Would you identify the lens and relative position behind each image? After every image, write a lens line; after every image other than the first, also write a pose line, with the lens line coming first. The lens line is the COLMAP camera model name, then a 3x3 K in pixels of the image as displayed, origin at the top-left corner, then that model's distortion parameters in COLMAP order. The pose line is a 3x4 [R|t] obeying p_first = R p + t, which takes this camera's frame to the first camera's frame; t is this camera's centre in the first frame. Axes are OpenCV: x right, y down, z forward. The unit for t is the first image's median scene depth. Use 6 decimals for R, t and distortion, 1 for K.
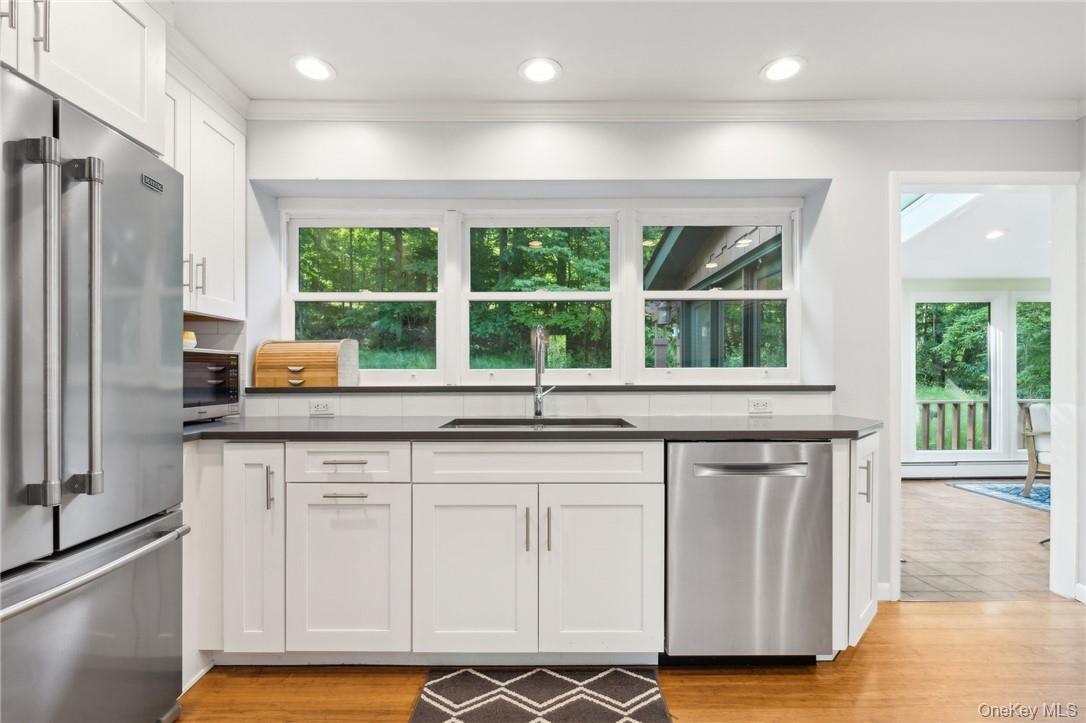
lens RADIAL K [[490.0, 0, 541.3], [0, 490.0, 375.1], [0, 0, 1]] dist [-0.000750, -0.000033]
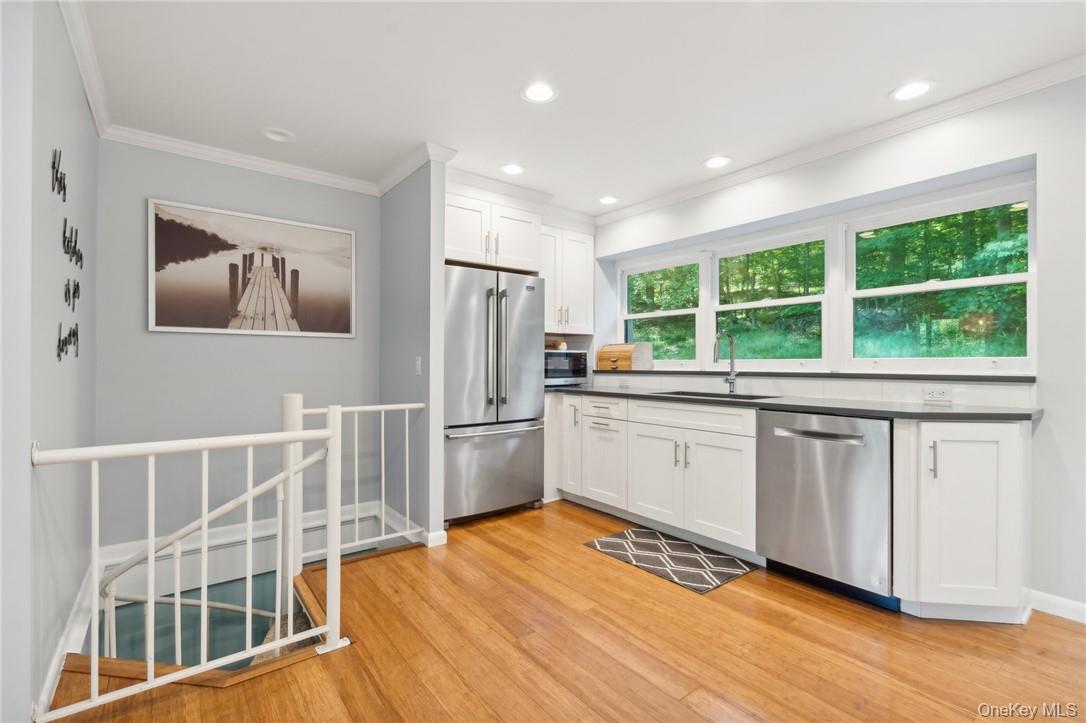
lens RADIAL K [[486.4, 0, 544.6], [0, 486.4, 362.3], [0, 0, 1]] dist [-0.001396, -0.000146]
pose [[0.616233, 0.002148, -0.787561, 0.775906], [-0.002851, 0.999996, 0.000496, -0.004198], [0.787559, 0.001939, 0.616236, -0.310256]]
